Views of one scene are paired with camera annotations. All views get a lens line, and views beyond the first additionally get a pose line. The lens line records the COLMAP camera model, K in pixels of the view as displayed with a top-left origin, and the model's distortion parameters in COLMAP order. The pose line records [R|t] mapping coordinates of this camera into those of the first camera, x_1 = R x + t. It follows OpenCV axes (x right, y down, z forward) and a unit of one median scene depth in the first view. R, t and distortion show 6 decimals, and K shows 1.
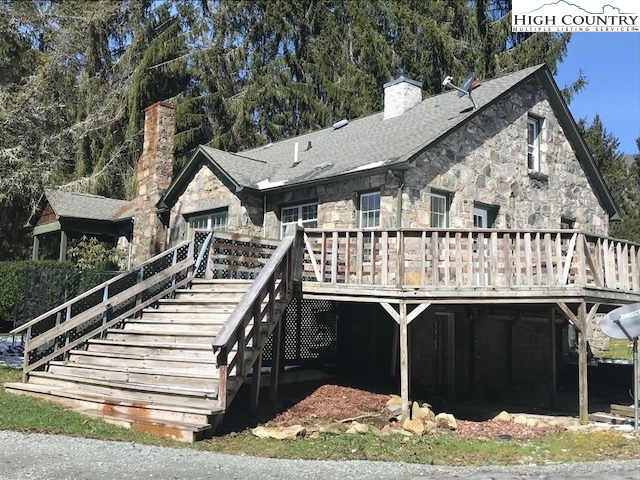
lens RADIAL K [[699.2, 0, 320.0], [0, 699.2, 240.0], [0, 0, 1]] dist [0.116291, -0.015150]
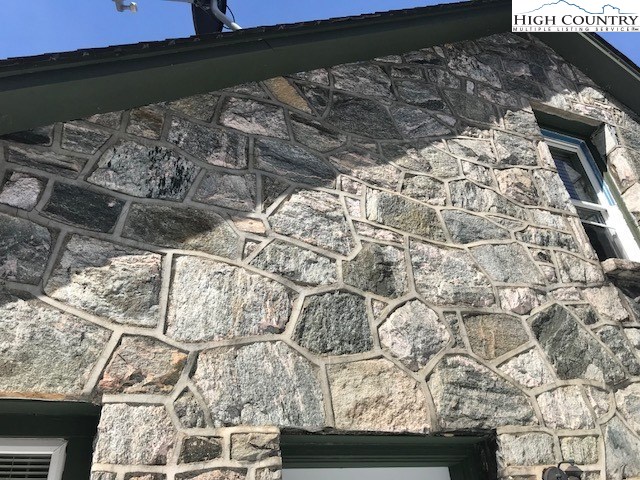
lens RADIAL K [[520.6, 0, 320.3], [0, 520.6, 236.3], [0, 0, 1]] dist [0.037642, -0.031882]
pose [[0.935036, -0.269929, -0.229884, 0.249523], [0.143929, 0.881525, -0.449664, -0.036330], [0.324026, 0.387365, 0.863108, 0.810967]]
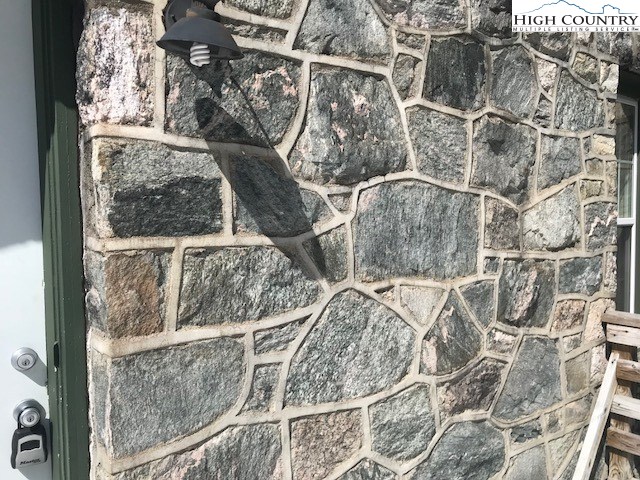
lens RADIAL K [[520.6, 0, 320.3], [0, 520.6, 236.3], [0, 0, 1]] dist [0.037642, -0.031882]
pose [[0.995653, -0.039567, -0.084320, 0.282634], [0.053490, 0.984014, 0.169866, -0.013796], [0.076251, -0.173638, 0.981853, 0.891806]]
